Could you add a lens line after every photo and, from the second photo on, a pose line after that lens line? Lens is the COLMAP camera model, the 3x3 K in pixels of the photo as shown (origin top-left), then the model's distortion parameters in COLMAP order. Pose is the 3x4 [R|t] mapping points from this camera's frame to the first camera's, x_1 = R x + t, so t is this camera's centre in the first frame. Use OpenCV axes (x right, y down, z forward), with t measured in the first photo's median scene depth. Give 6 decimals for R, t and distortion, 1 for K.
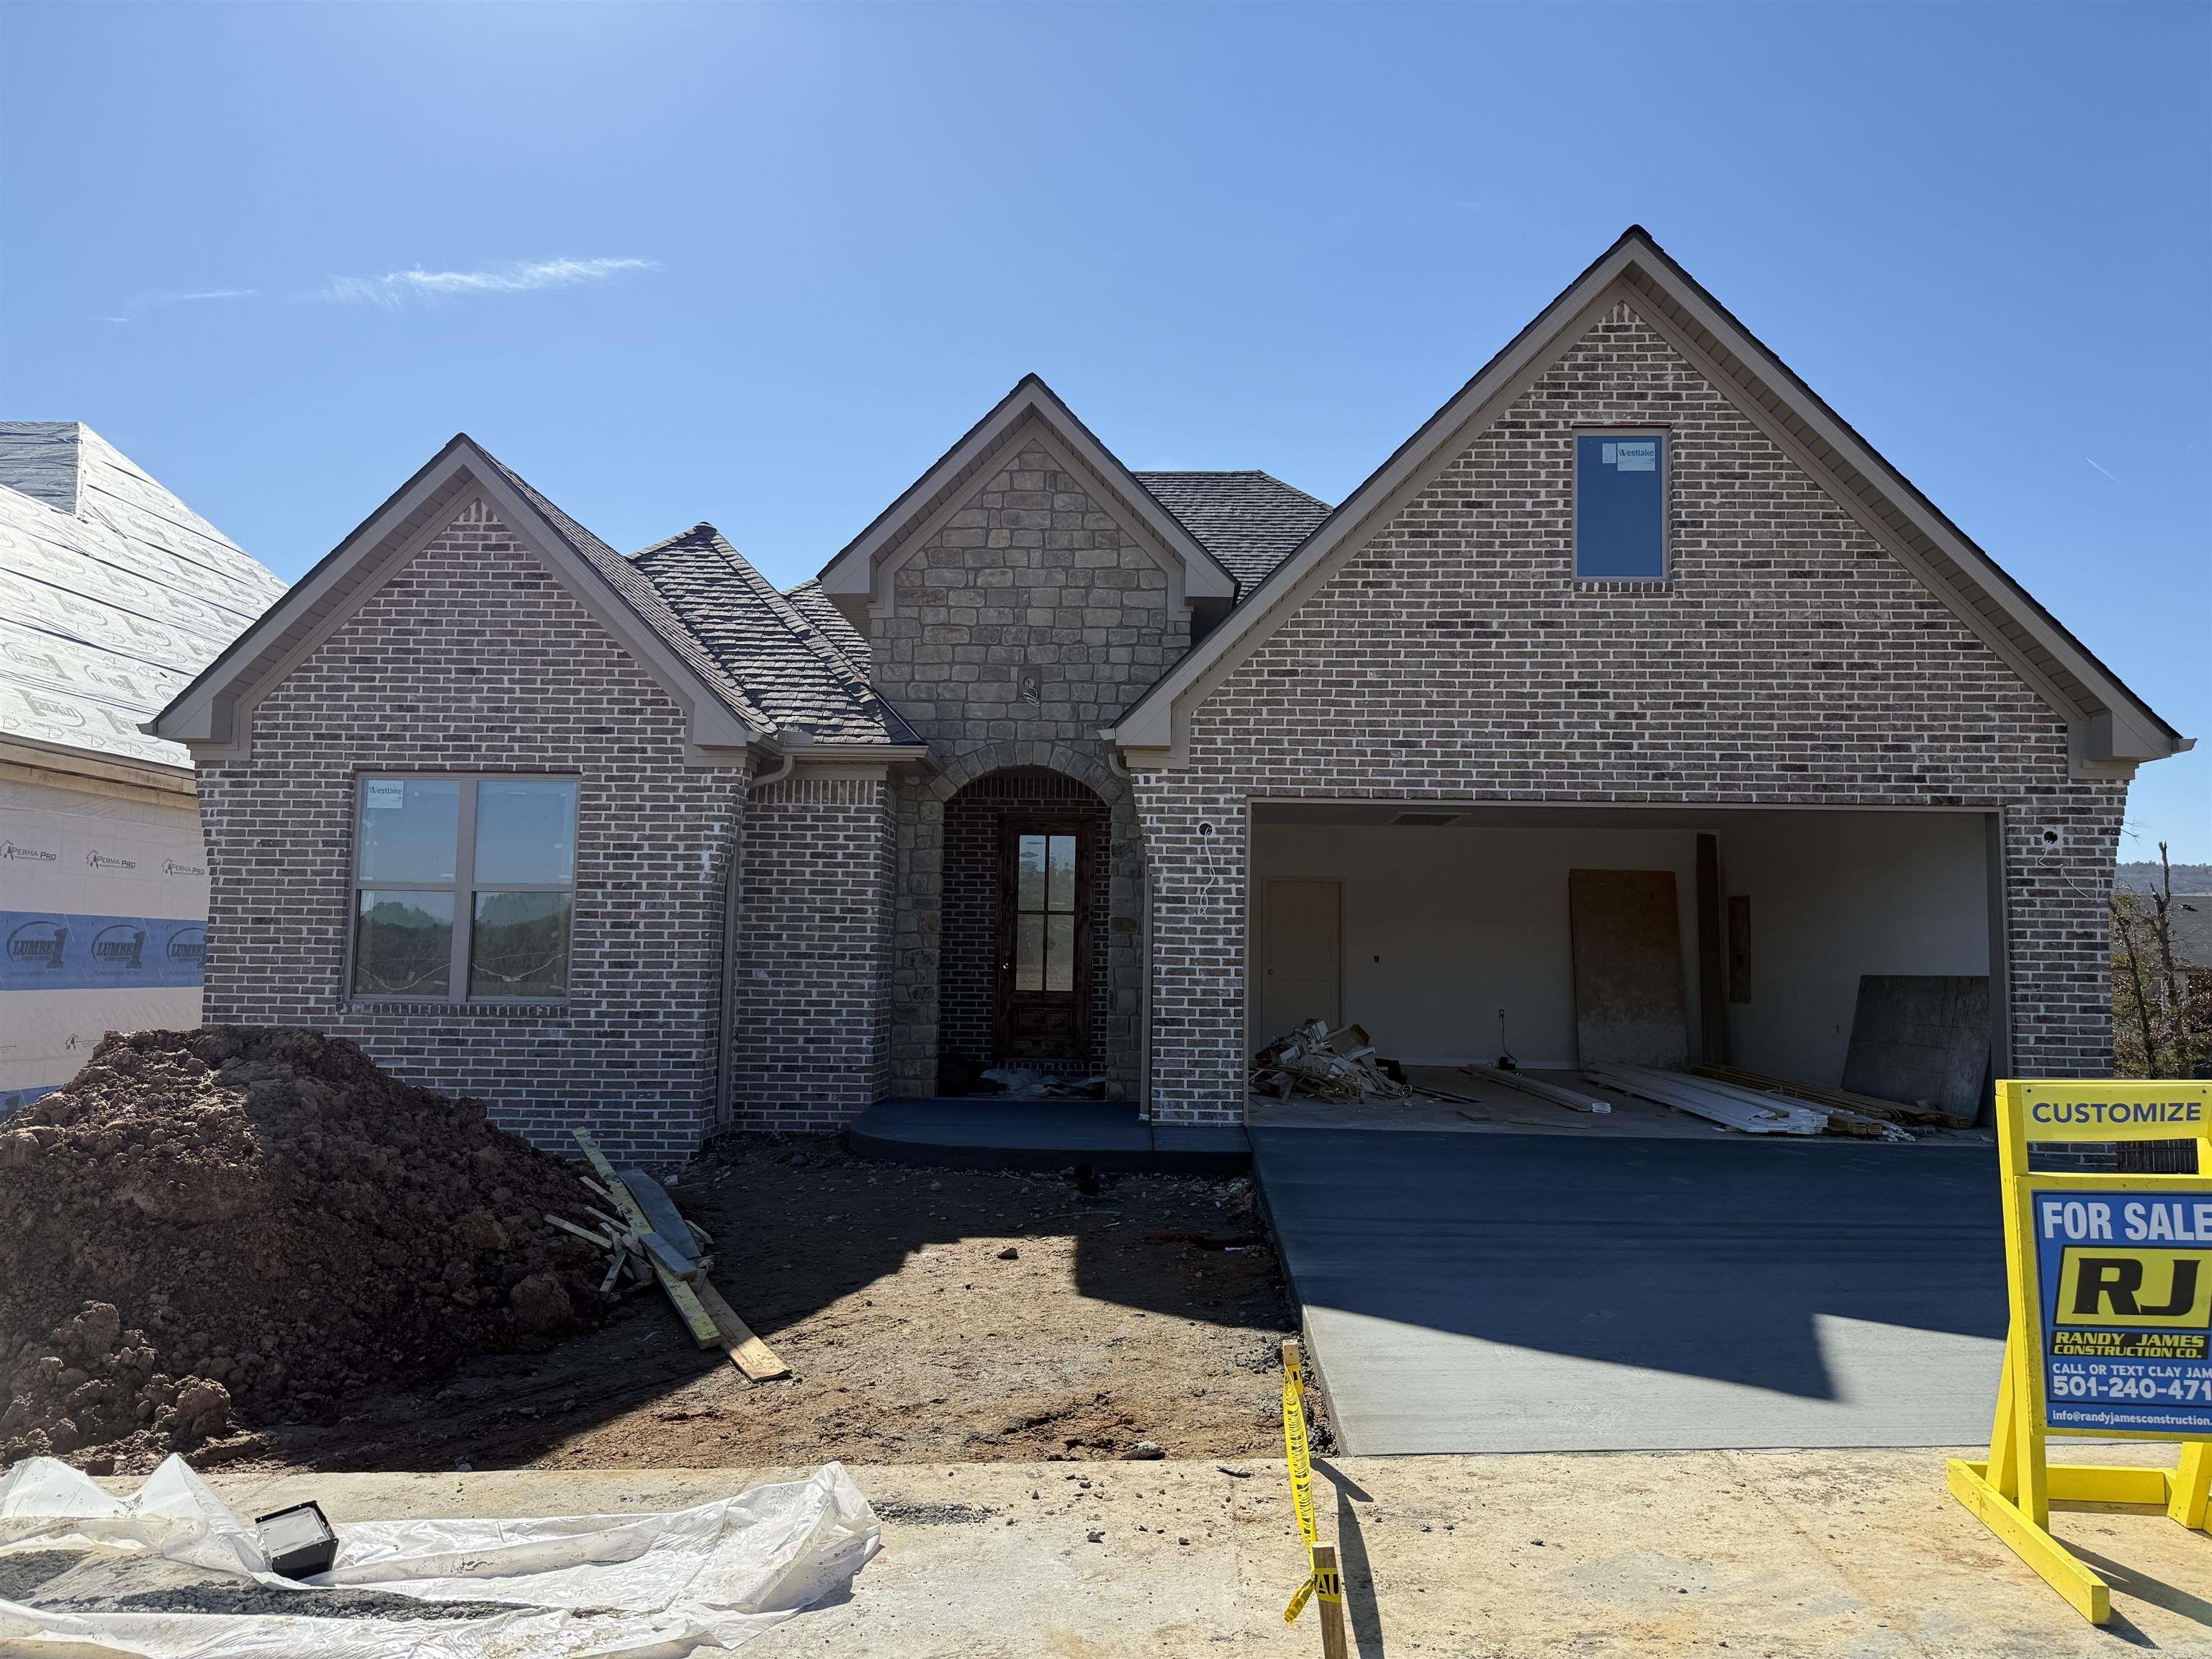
lens RADIAL K [[1554.8, 0, 1113.5], [0, 1554.8, 836.8], [0, 0, 1]] dist [0.091509, 0.003570]
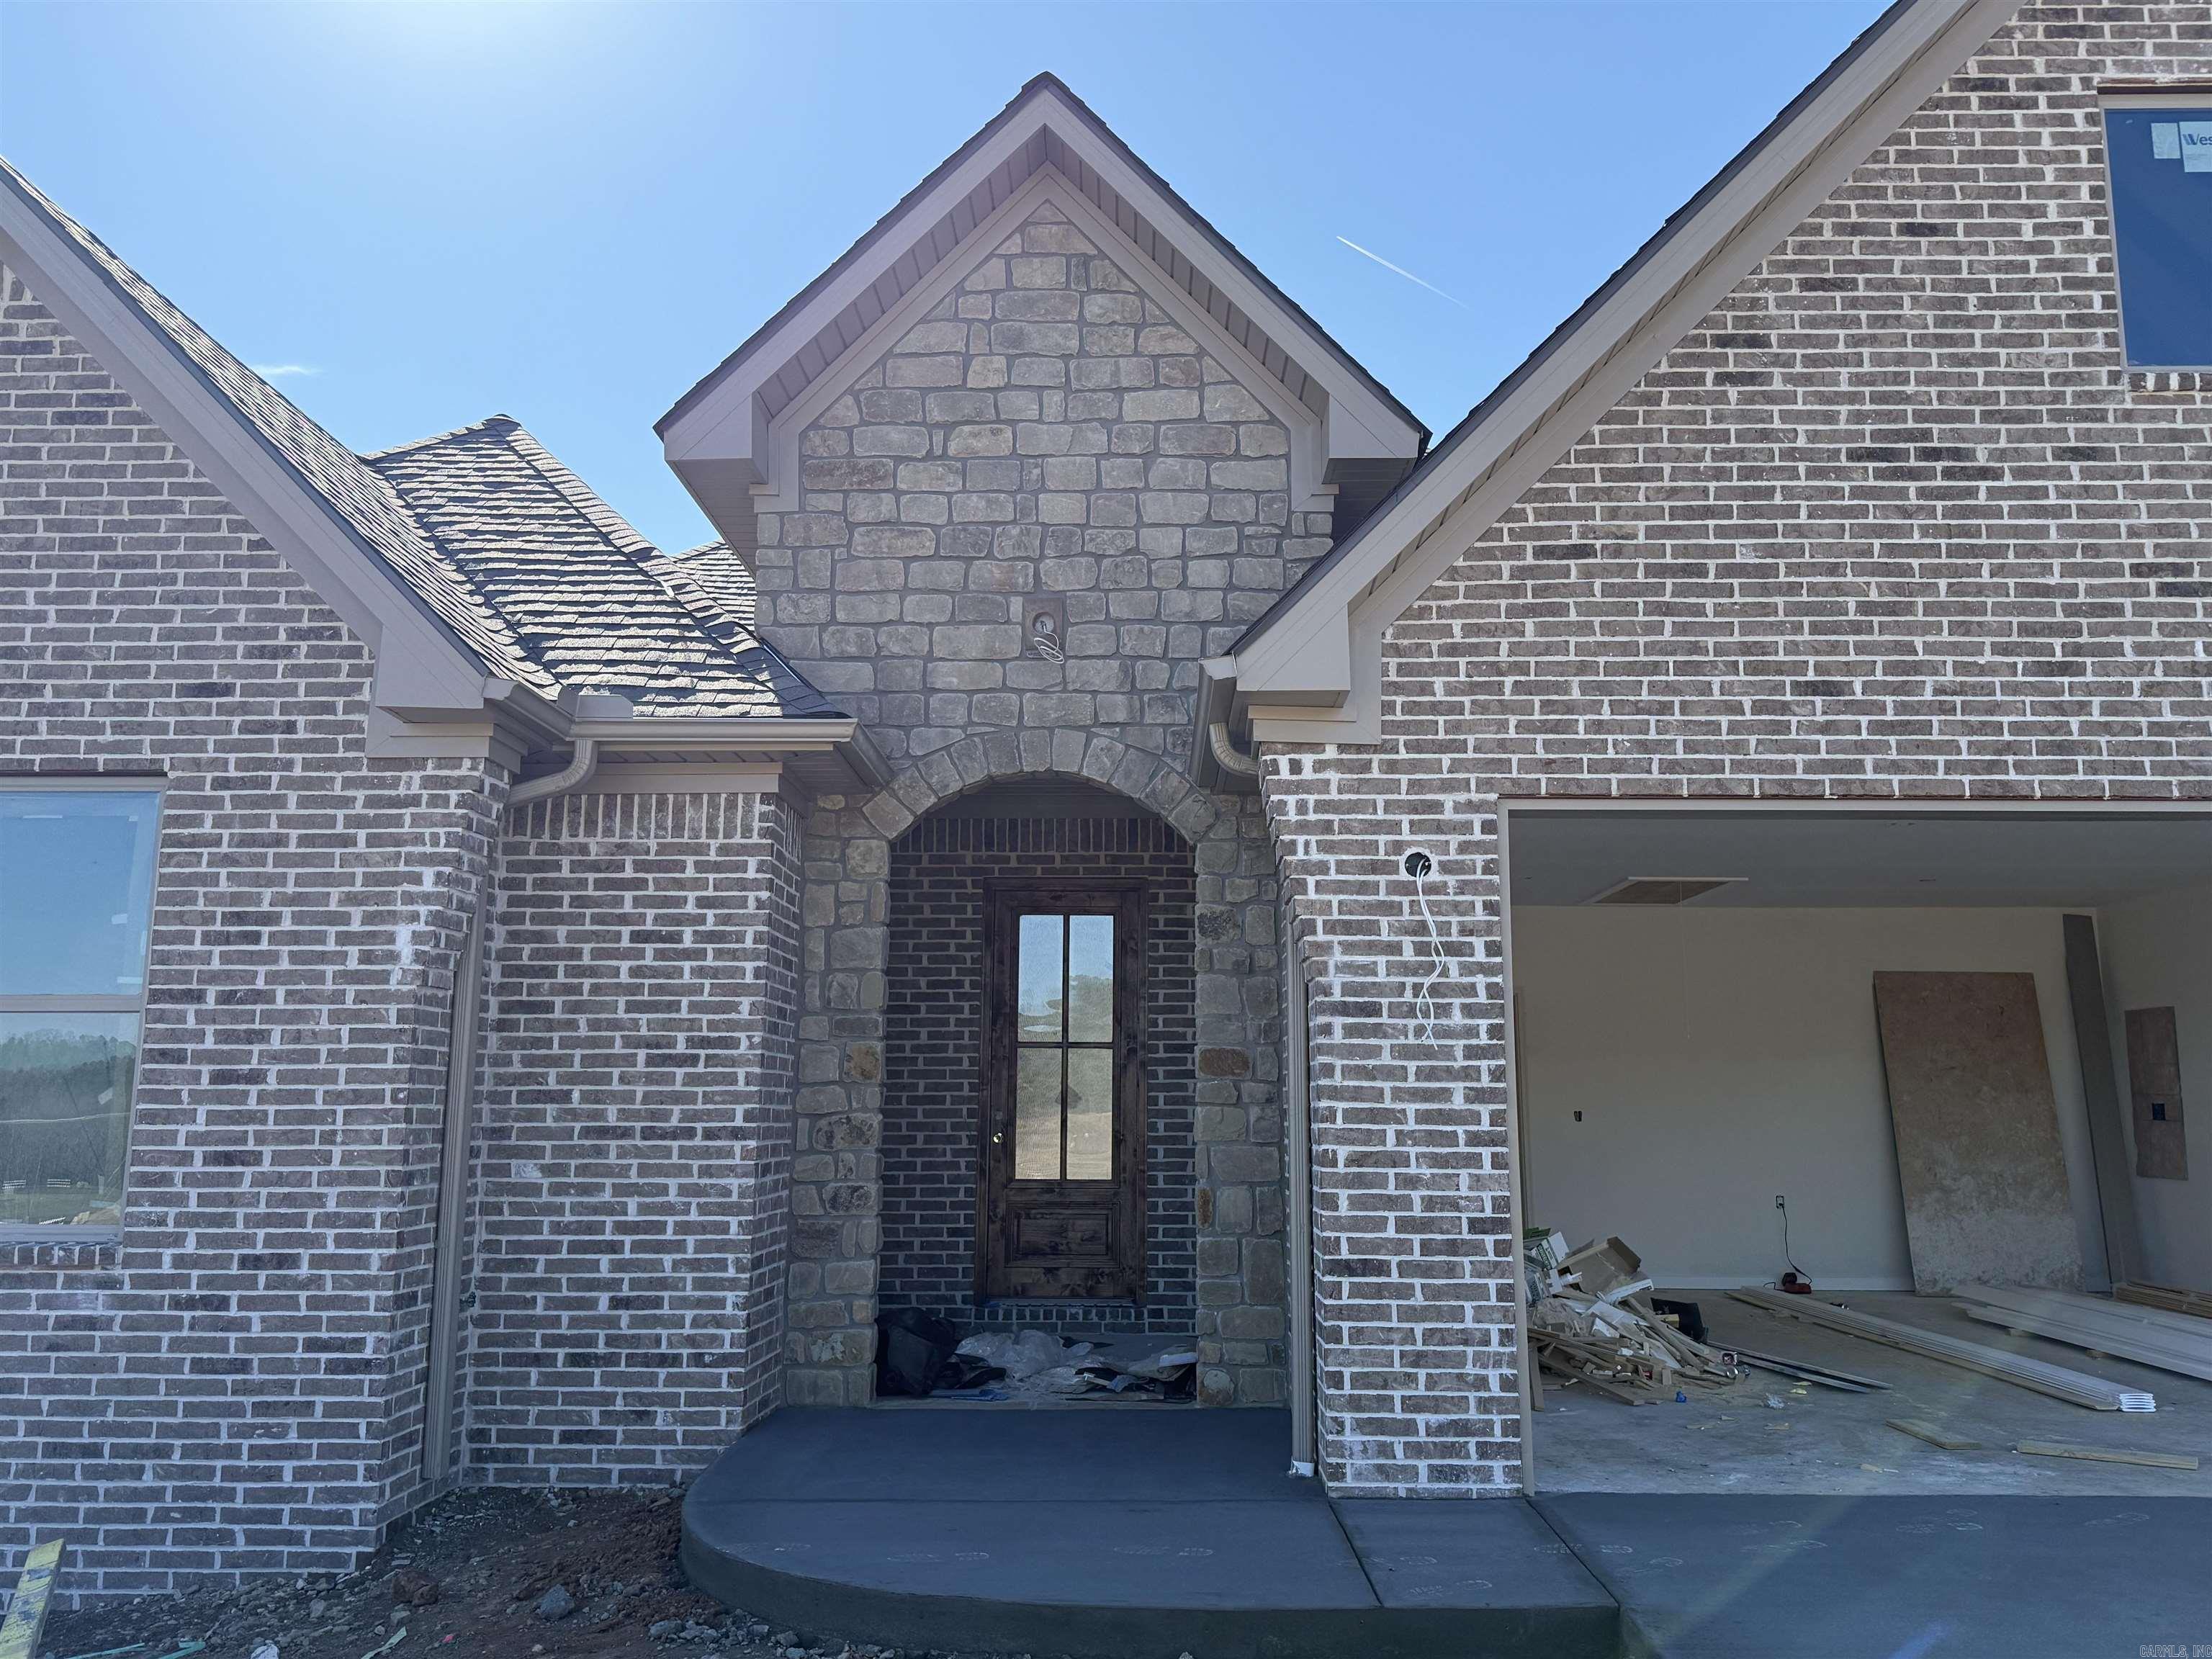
lens RADIAL K [[1739.1, 0, 1119.3], [0, 1739.1, 826.3], [0, 0, 1]] dist [0.052868, -0.053307]
pose [[0.999828, -0.010022, 0.015598, -0.042025], [0.011266, 0.996586, -0.081792, 0.025904], [-0.014725, 0.081953, 0.996527, 0.436874]]
